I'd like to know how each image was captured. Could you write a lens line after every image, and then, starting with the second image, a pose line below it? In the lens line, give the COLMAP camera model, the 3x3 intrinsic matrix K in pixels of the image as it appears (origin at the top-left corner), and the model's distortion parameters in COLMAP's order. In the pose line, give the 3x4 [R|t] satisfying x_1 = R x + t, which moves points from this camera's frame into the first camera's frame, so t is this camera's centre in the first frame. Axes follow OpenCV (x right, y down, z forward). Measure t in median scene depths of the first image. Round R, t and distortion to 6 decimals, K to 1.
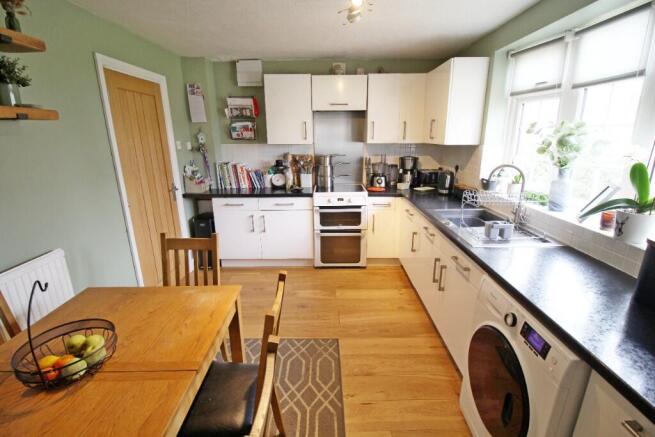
lens RADIAL K [[305.5, 0, 326.9], [0, 305.5, 220.4], [0, 0, 1]] dist [-0.000760, -0.014334]
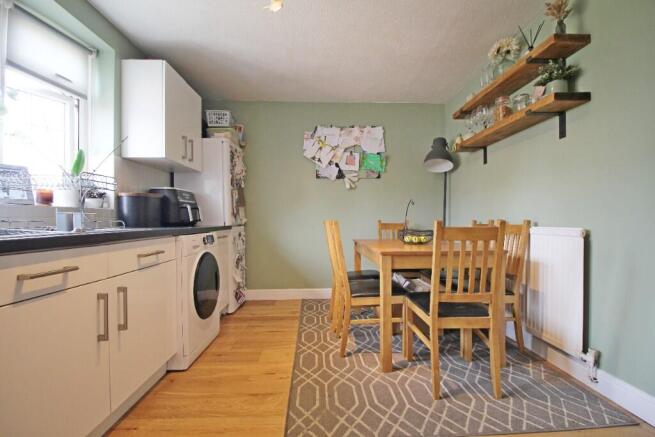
lens RADIAL K [[305.5, 0, 326.9], [0, 305.5, 220.4], [0, 0, 1]] dist [-0.000760, -0.014334]
pose [[-0.999294, 0.008241, -0.036664, -0.028480], [-0.002166, 0.961400, 0.275146, -0.172938], [0.037517, 0.275031, -0.960703, 1.659759]]
